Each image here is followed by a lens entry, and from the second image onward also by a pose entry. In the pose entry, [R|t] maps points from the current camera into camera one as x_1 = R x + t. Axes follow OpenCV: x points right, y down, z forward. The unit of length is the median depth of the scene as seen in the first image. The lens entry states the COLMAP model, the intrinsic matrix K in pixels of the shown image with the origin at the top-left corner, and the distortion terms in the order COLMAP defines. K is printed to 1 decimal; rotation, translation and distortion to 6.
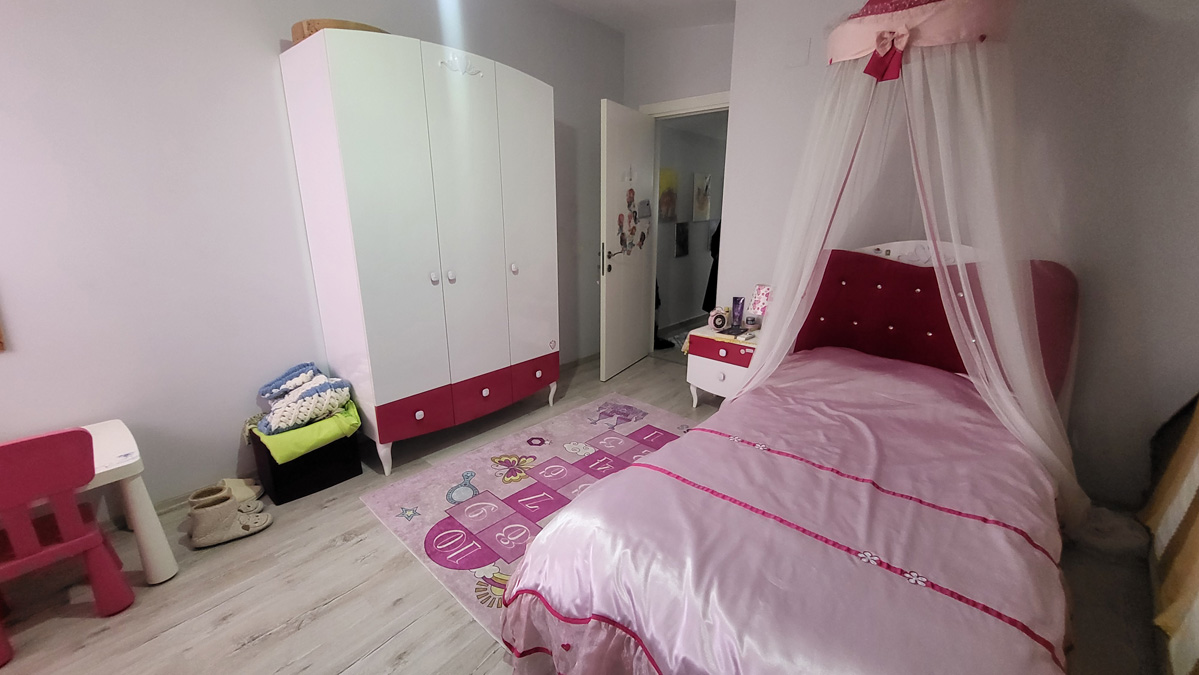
lens RADIAL K [[477.0, 0, 603.9], [0, 477.0, 337.0], [0, 0, 1]] dist [0.000949, -0.000746]
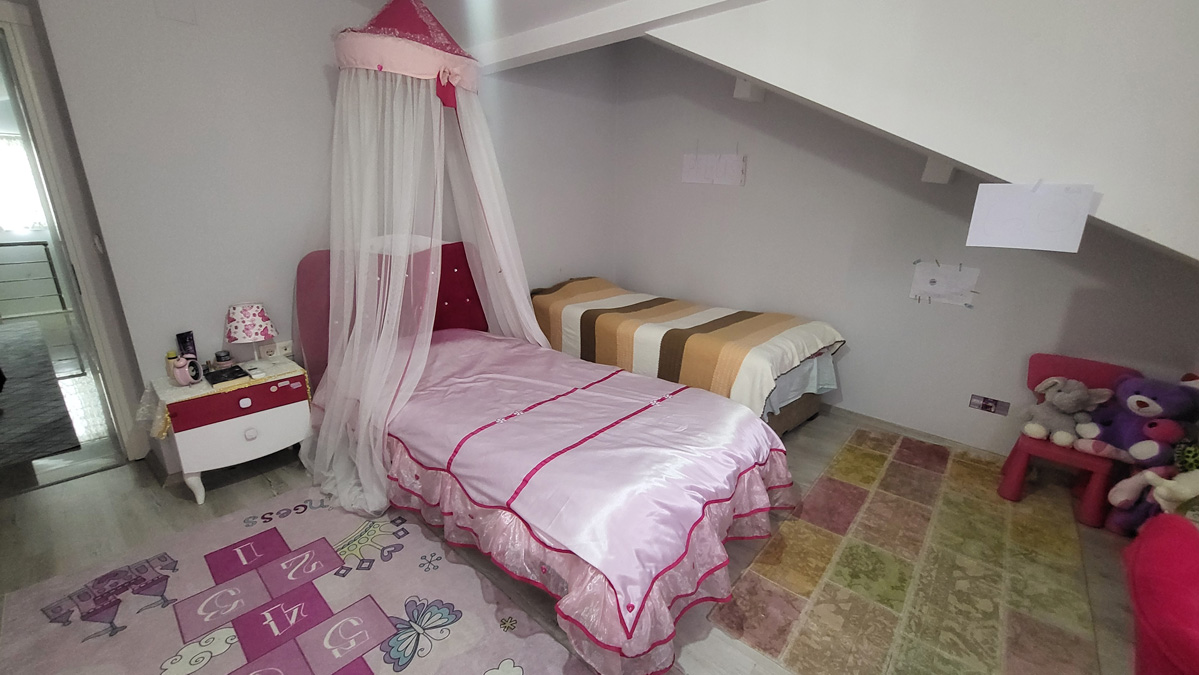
lens RADIAL K [[477.0, 0, 593.8], [0, 477.0, 332.0], [0, 0, 1]] dist [0.000949, -0.000746]
pose [[-0.003013, -0.261162, 0.965290, -0.637235], [0.251564, 0.934053, 0.253496, -0.176091], [-0.967836, 0.243596, 0.062885, 0.582248]]
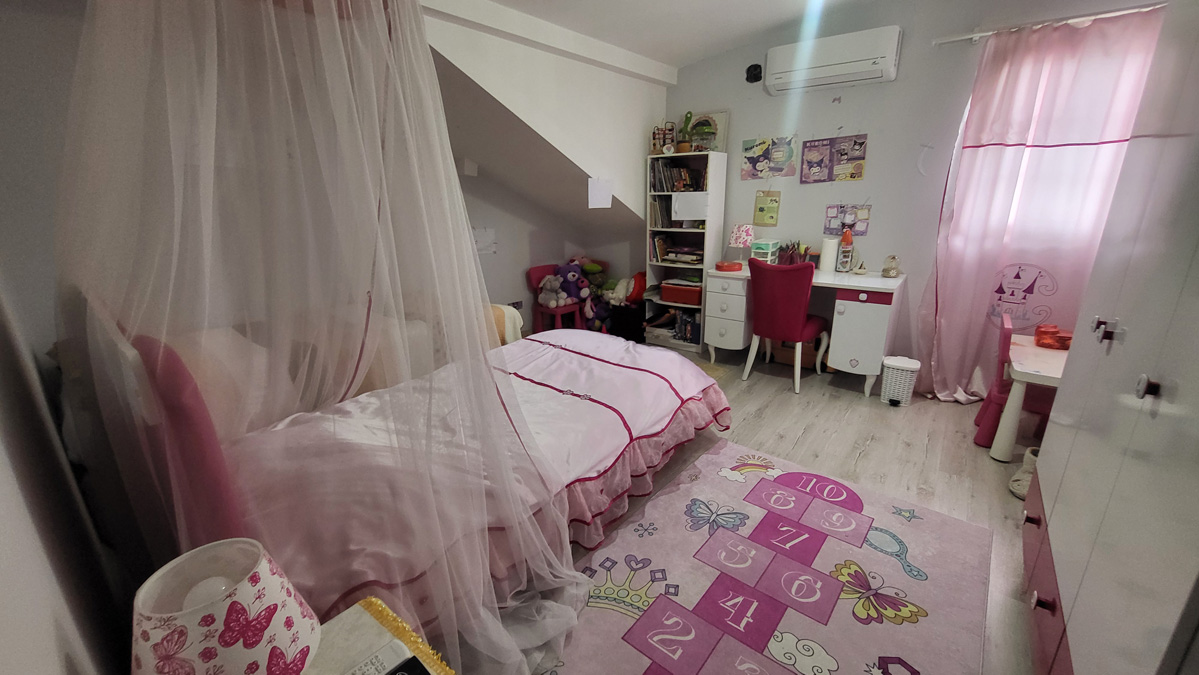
lens RADIAL K [[477.0, 0, 600.8], [0, 477.0, 339.3], [0, 0, 1]] dist [0.000949, -0.000746]
pose [[-0.998753, 0.027723, -0.041525, 0.242500], [0.001022, 0.842860, 0.538132, -0.459556], [0.049918, 0.537418, -0.841837, 1.645066]]
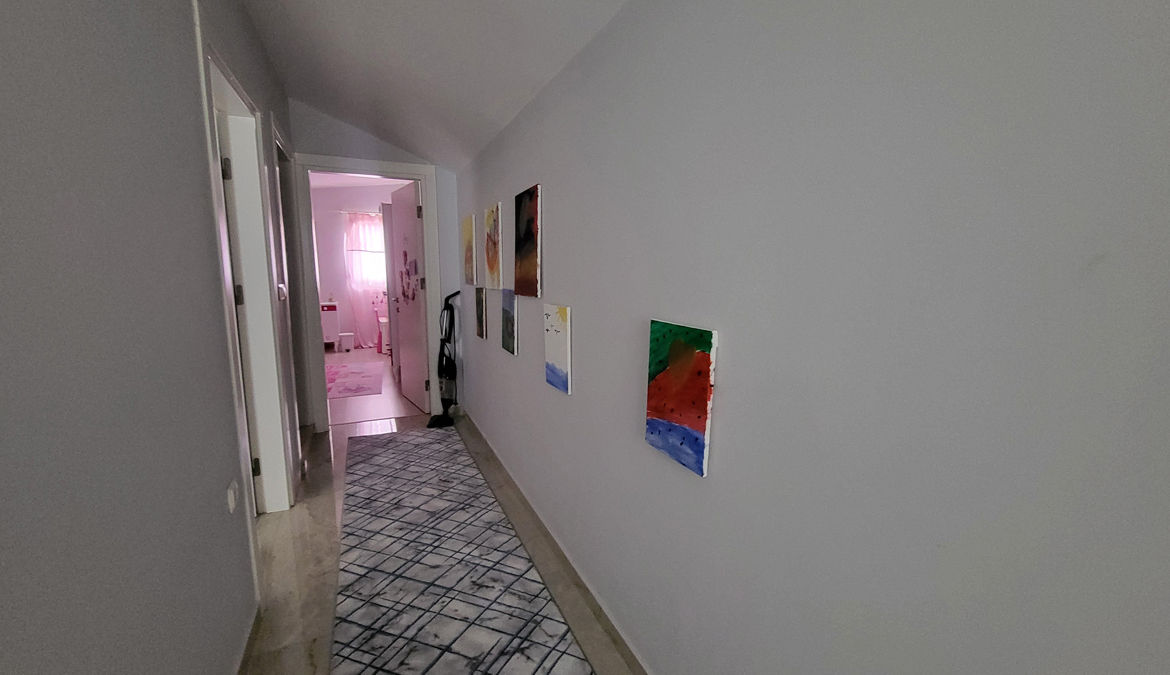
lens RADIAL K [[471.4, 0, 585.3], [0, 471.4, 336.4], [0, 0, 1]] dist [-0.002984, 0.000616]
pose [[-0.426477, 0.138834, -0.893780, 1.749367], [-0.240169, 0.935297, 0.259882, -0.977309], [0.872030, 0.325492, -0.365539, 3.464561]]
